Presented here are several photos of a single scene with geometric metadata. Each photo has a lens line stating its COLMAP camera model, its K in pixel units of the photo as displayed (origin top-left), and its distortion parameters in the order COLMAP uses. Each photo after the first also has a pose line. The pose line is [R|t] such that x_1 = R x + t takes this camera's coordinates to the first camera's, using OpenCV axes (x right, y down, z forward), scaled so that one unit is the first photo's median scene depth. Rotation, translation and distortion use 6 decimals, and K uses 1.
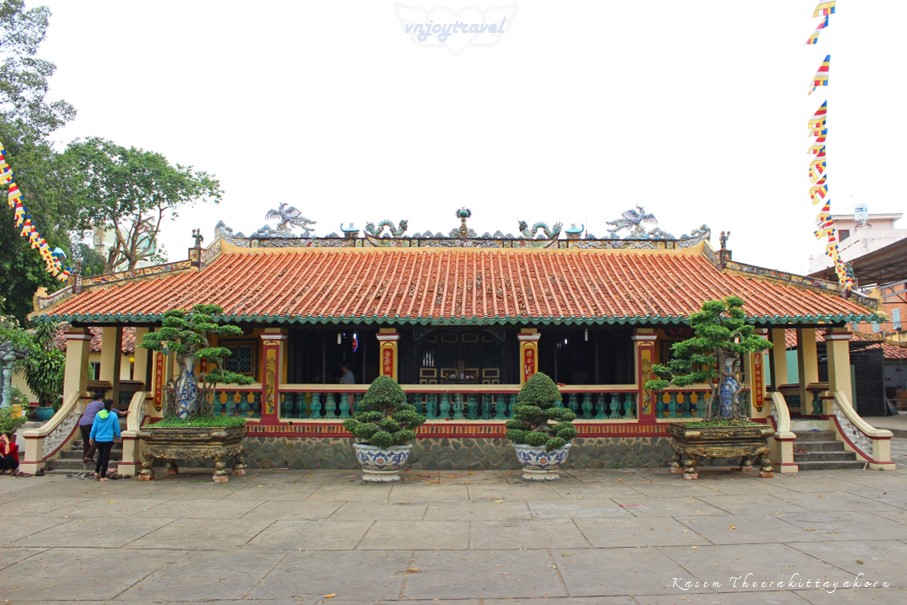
lens RADIAL K [[769.1, 0, 455.5], [0, 769.1, 281.0], [0, 0, 1]] dist [-0.167861, 0.141670]
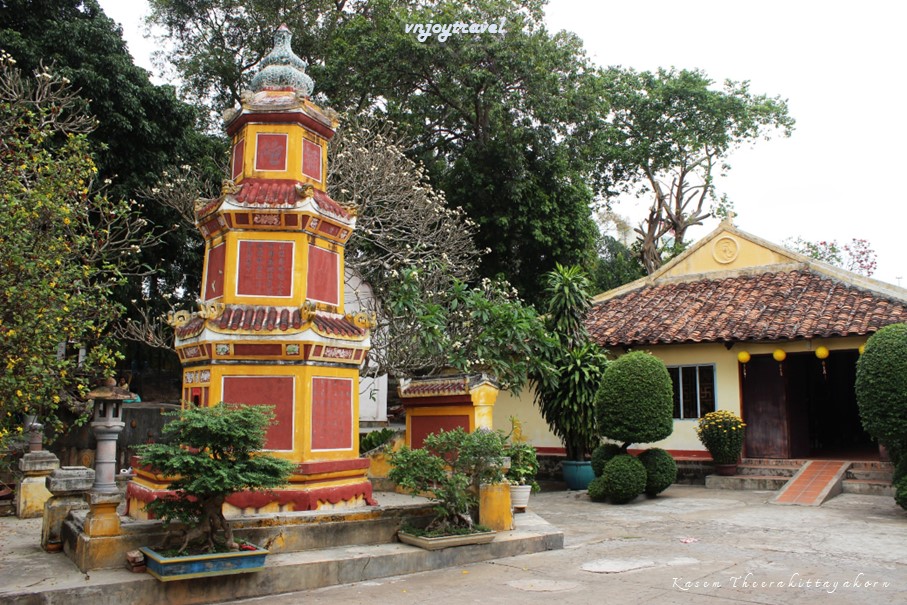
lens RADIAL K [[769.1, 0, 455.5], [0, 769.1, 281.0], [0, 0, 1]] dist [-0.167861, 0.141670]
pose [[0.786315, -0.100081, -0.609667, -0.174260], [0.085099, 0.994931, -0.053568, 0.041904], [0.611938, -0.009761, 0.790846, 0.320611]]
